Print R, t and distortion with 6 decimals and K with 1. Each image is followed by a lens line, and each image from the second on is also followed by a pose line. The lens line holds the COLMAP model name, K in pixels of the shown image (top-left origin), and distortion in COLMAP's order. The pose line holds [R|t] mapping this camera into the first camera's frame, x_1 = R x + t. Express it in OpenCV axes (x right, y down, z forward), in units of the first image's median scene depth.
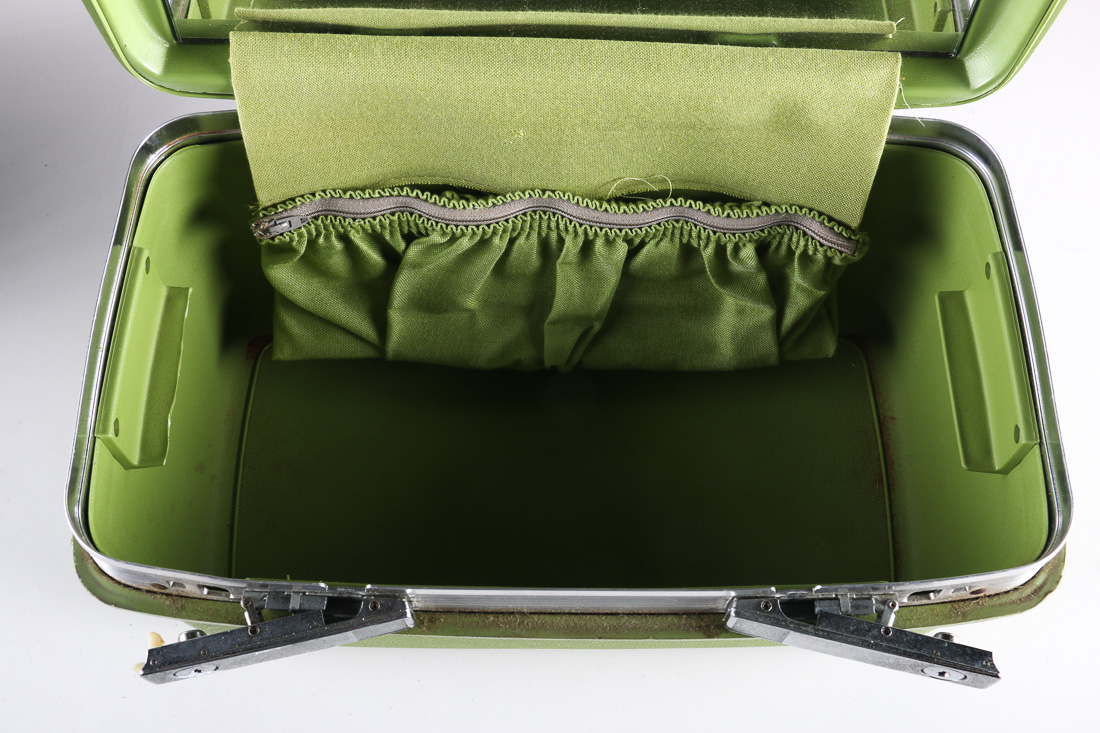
lens RADIAL K [[1217.3, 0, 551.3], [0, 1217.3, 354.3], [0, 0, 1]] dist [-0.058275, 0.000000]
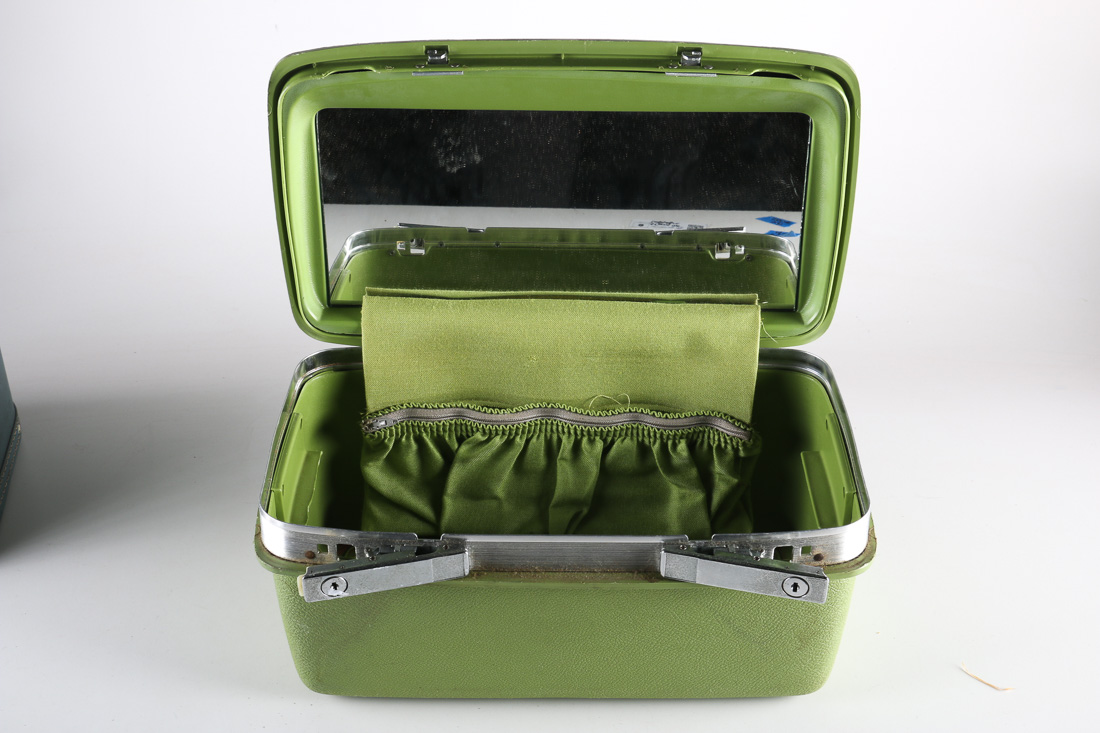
lens RADIAL K [[1450.6, 0, 549.6], [0, 1450.6, 374.5], [0, 0, 1]] dist [-0.020798, 0.000000]
pose [[0.999964, -0.005994, -0.006037, 0.006795], [0.002174, 0.866139, -0.499798, 0.751722], [0.008225, 0.499767, 0.866121, -0.629188]]
